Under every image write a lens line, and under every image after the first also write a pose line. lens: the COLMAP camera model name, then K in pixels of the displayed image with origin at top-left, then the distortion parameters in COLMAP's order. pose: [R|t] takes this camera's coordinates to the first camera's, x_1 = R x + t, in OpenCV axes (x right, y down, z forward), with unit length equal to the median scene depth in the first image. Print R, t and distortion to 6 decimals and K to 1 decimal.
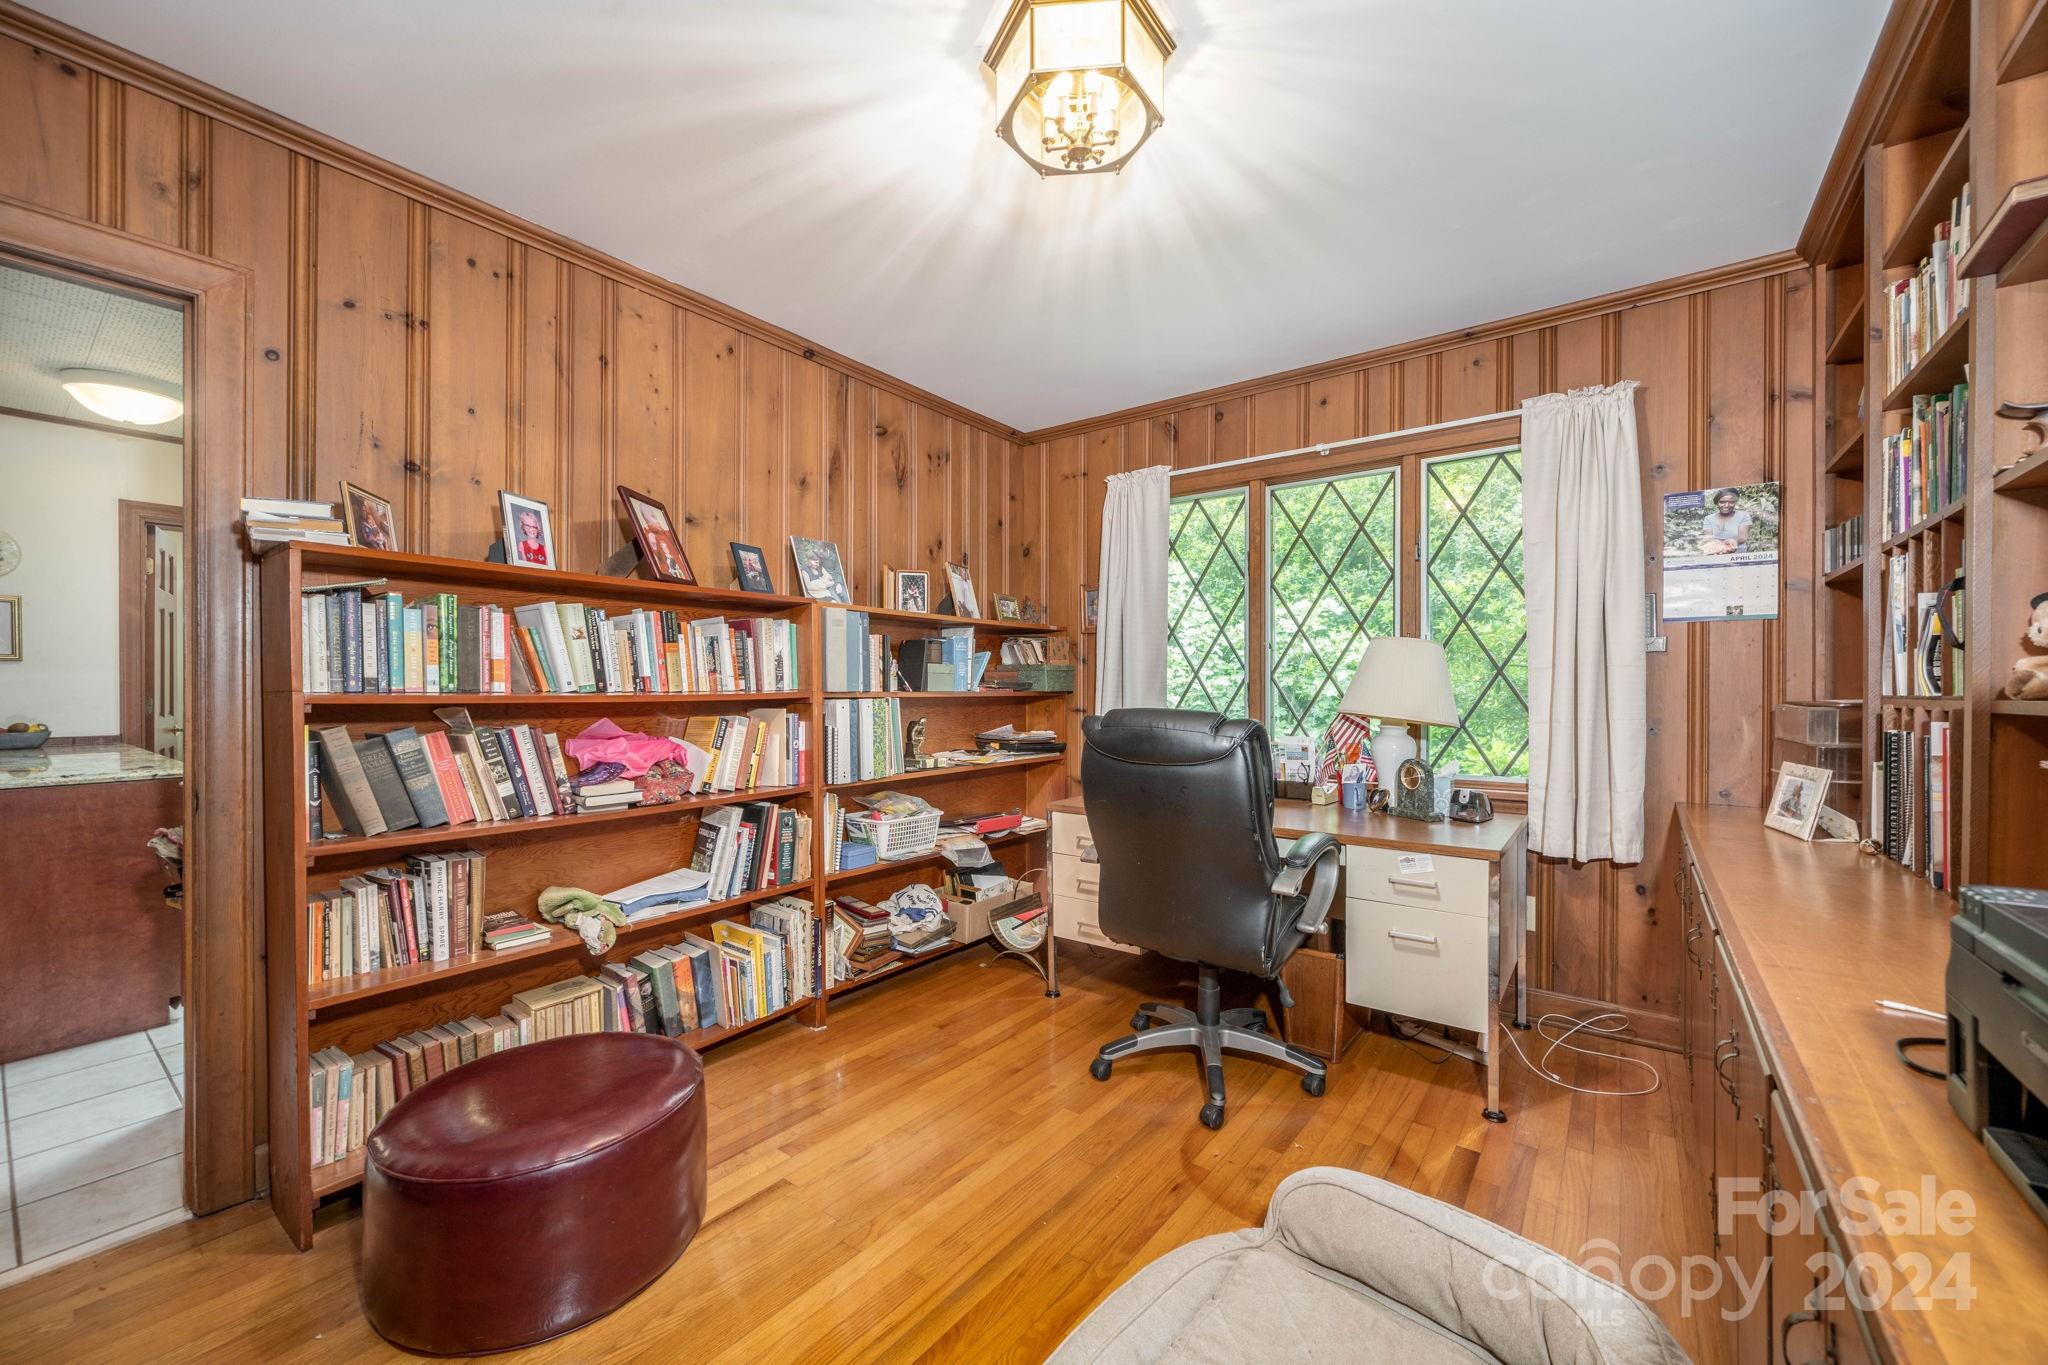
lens RADIAL K [[807.1, 0, 1027.7], [0, 807.1, 692.2], [0, 0, 1]] dist [-0.001530, -0.000140]
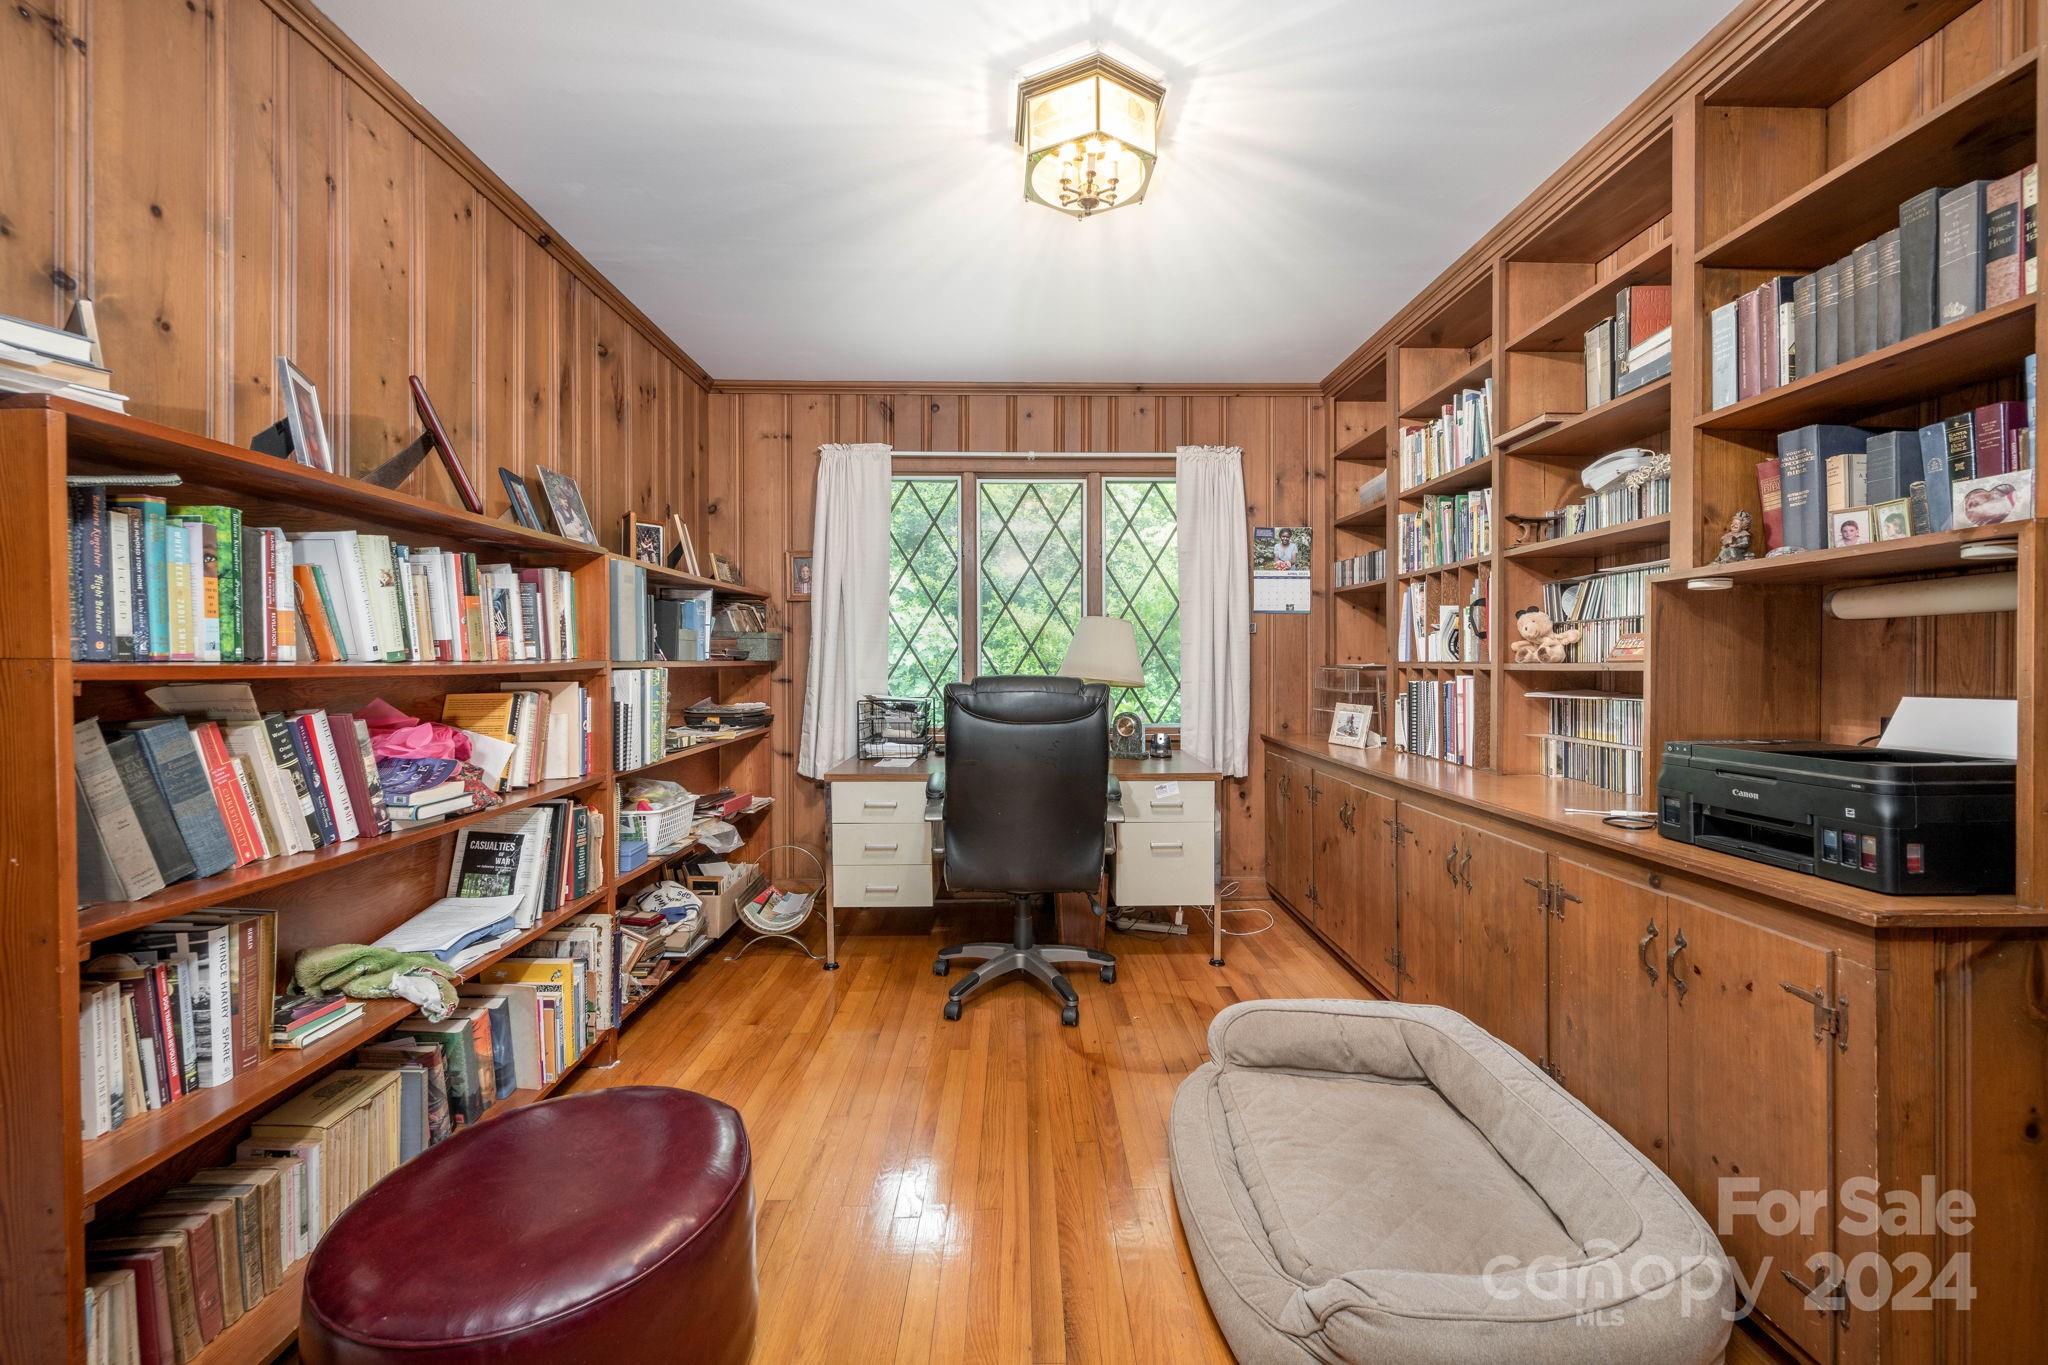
lens RADIAL K [[807.1, 0, 1049.4], [0, 807.1, 662.6], [0, 0, 1]] dist [-0.001530, -0.000140]
pose [[0.784193, -0.003245, 0.620508, -0.448750], [0.003244, 0.999994, 0.001129, 0.001772], [-0.620508, 0.001128, 0.784199, 0.071335]]
